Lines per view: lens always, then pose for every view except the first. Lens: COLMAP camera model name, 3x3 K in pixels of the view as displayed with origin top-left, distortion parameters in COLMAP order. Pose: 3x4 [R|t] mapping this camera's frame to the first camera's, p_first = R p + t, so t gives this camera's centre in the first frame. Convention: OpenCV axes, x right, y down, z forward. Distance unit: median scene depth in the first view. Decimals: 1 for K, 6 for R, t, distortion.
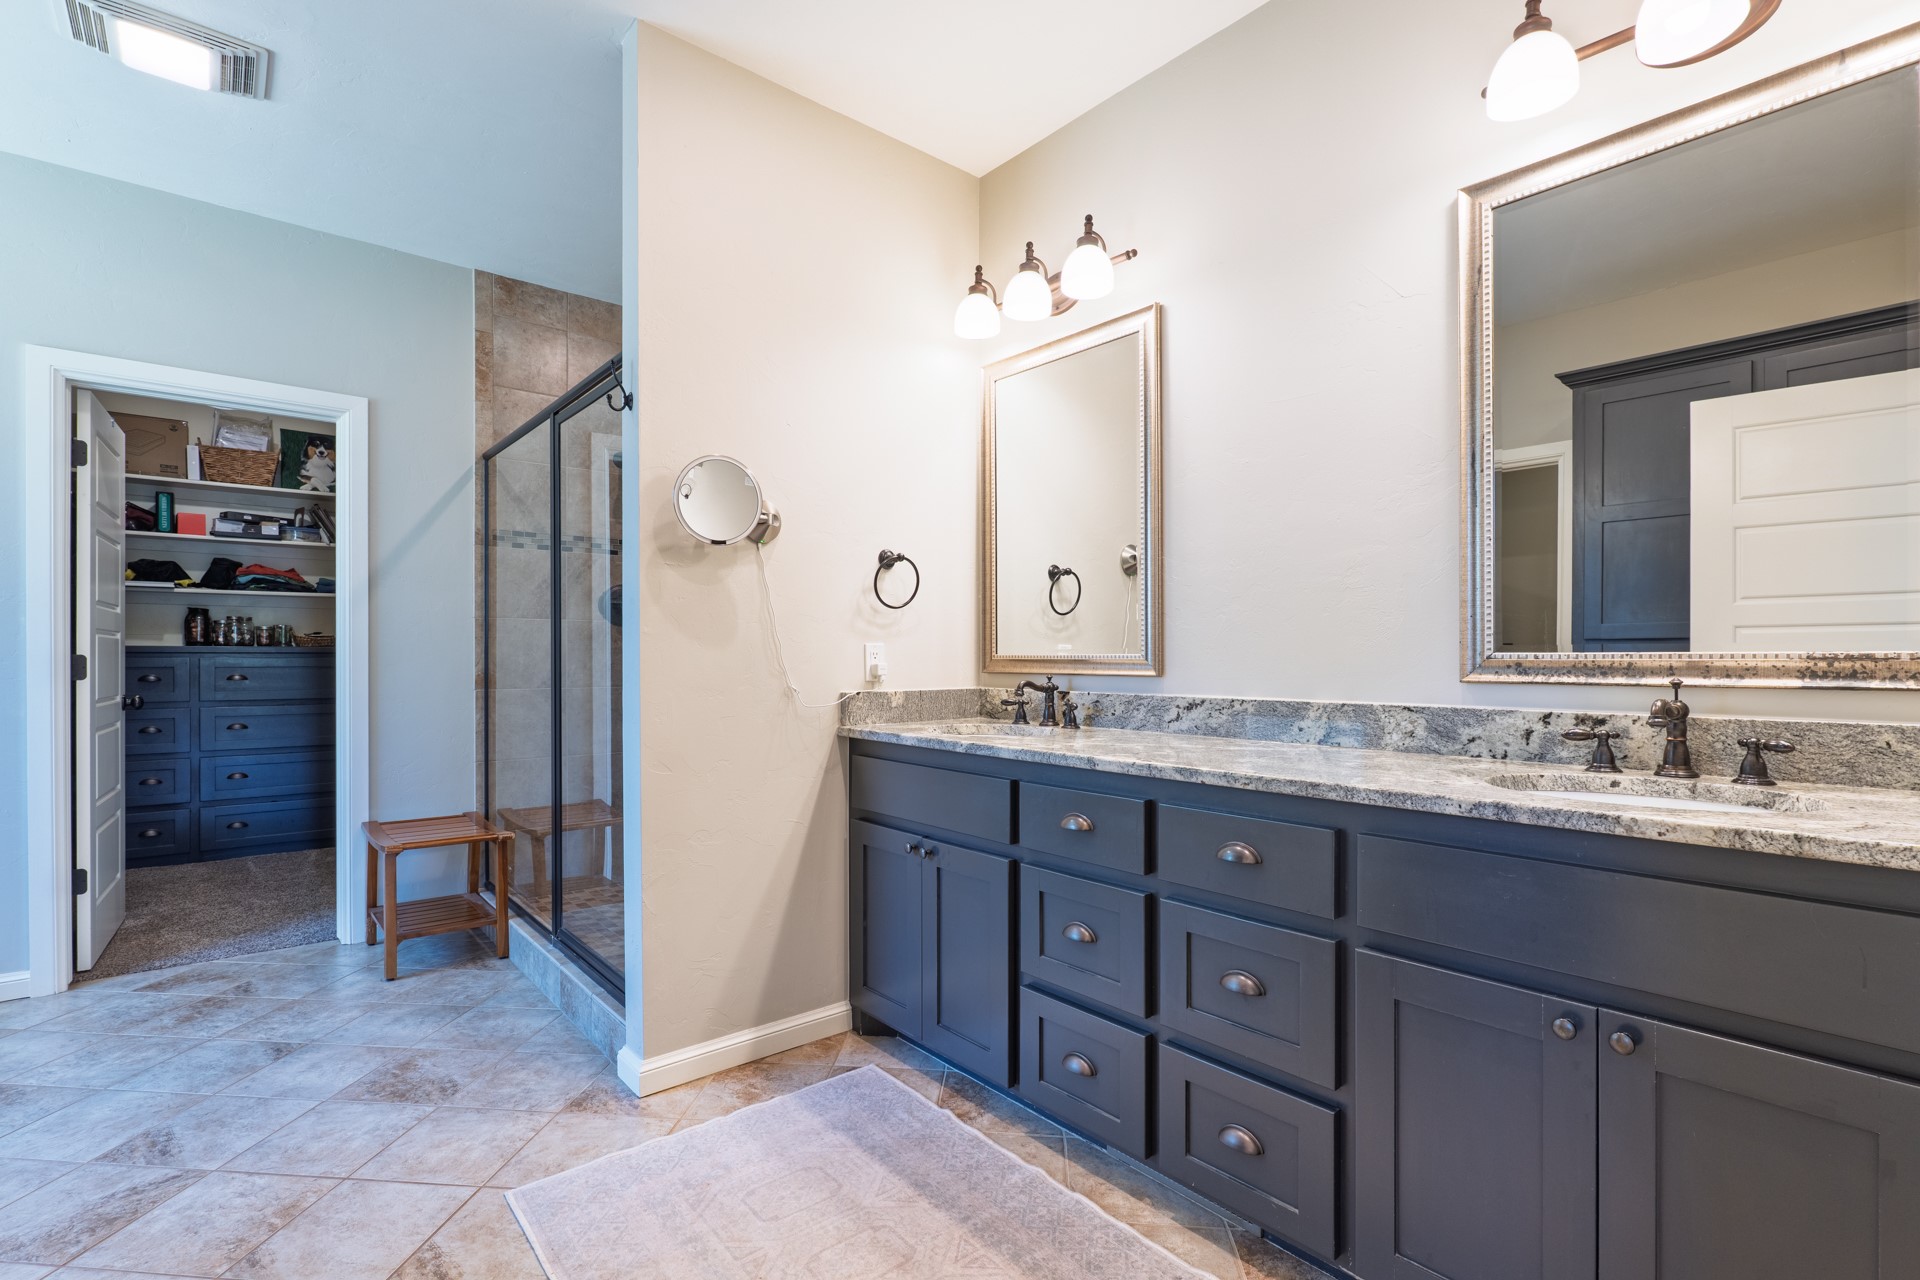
lens RADIAL K [[880.9, 0, 956.2], [0, 880.9, 656.2], [0, 0, 1]] dist [-0.010937, 0.001685]
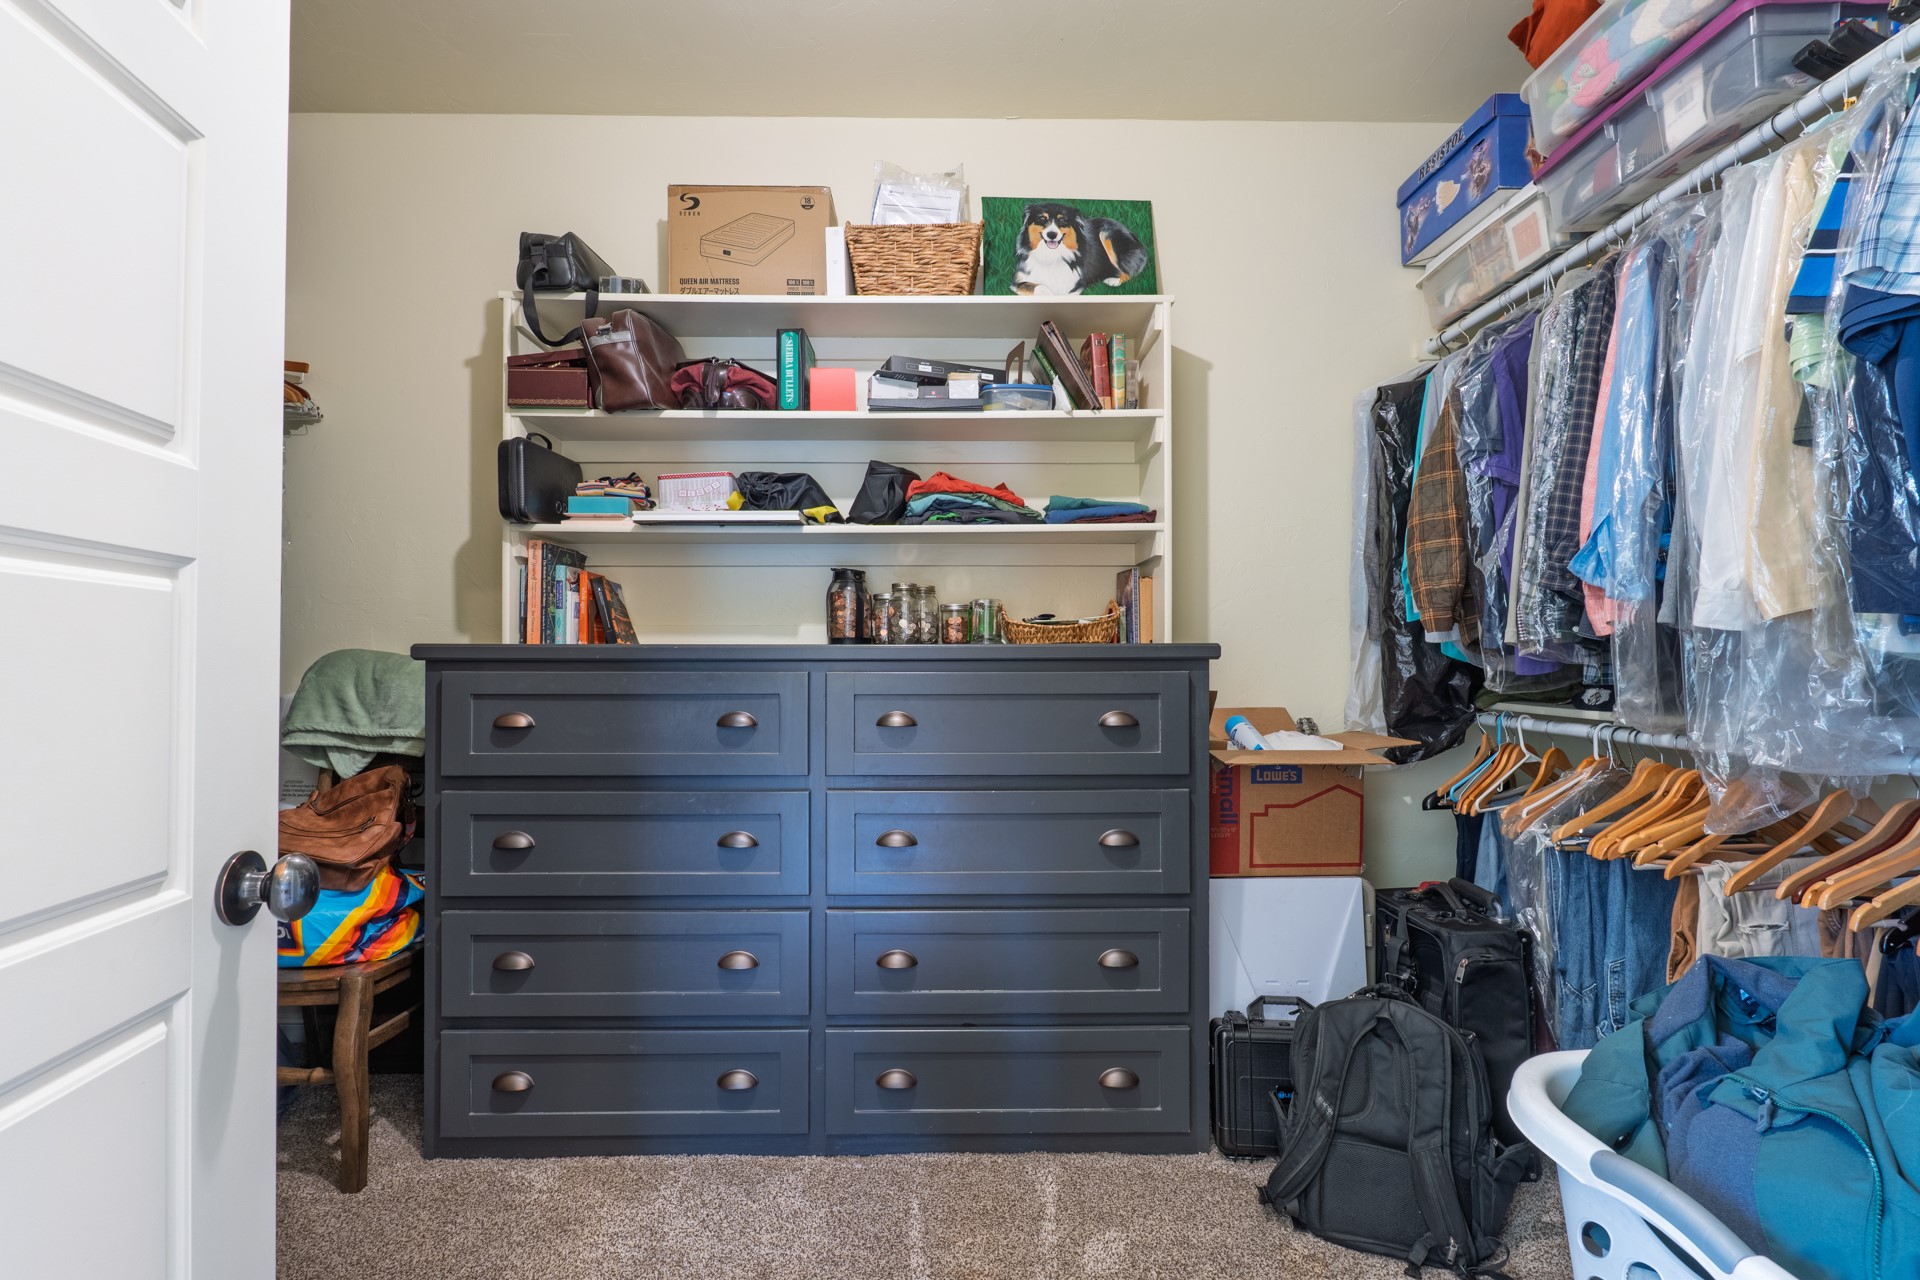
lens RADIAL K [[880.9, 0, 961.2], [0, 880.9, 656.3], [0, 0, 1]] dist [-0.010937, 0.001685]
pose [[0.774523, -0.005890, -0.632519, -0.497761], [-0.002982, 0.999912, -0.012963, 0.000438], [0.632539, 0.011926, 0.774437, 0.648598]]
